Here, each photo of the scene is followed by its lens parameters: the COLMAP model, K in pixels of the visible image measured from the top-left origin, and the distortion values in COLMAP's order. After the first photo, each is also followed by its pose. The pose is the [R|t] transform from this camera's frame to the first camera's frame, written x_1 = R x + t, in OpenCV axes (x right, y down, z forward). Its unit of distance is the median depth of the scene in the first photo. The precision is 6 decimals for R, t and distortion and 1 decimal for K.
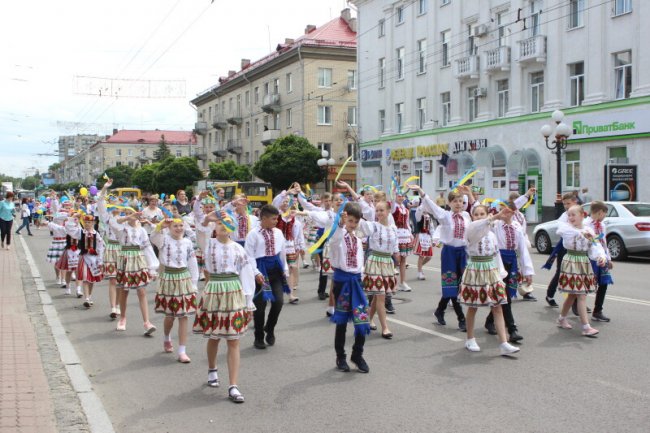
lens RADIAL K [[801.4, 0, 325.0], [0, 801.4, 216.5], [0, 0, 1]] dist [-0.126627, 0.301829]
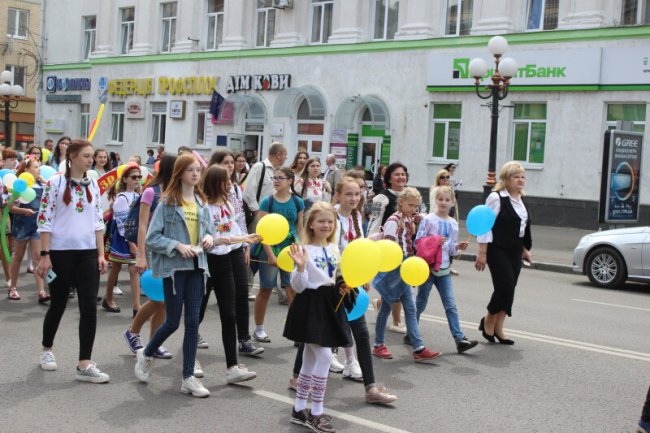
lens RADIAL K [[1013.6, 0, 325.0], [0, 1013.6, 216.5], [0, 0, 1]] dist [-0.000199, -0.035147]
pose [[0.916397, 0.034628, 0.398769, -0.091765], [-0.049708, 0.998384, 0.027533, -0.006002], [-0.397171, -0.045053, 0.916638, 0.218400]]
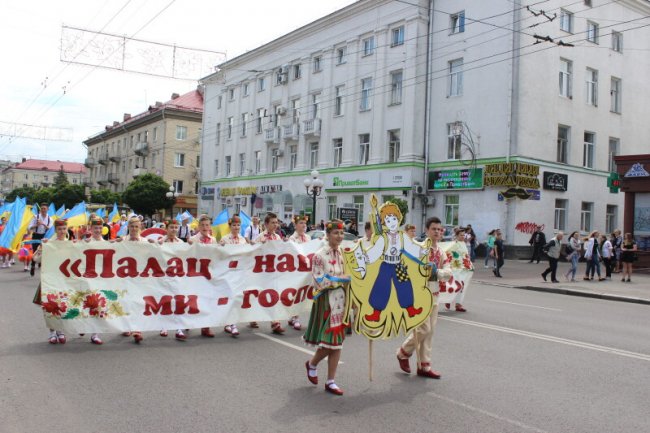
lens RADIAL K [[605.3, 0, 325.0], [0, 605.3, 216.5], [0, 0, 1]] dist [-0.134347, 0.132333]
pose [[0.975997, 0.050161, 0.211929, 0.046538], [-0.042769, 0.998311, -0.039324, 0.000088], [-0.213544, 0.029316, 0.976494, -0.092139]]
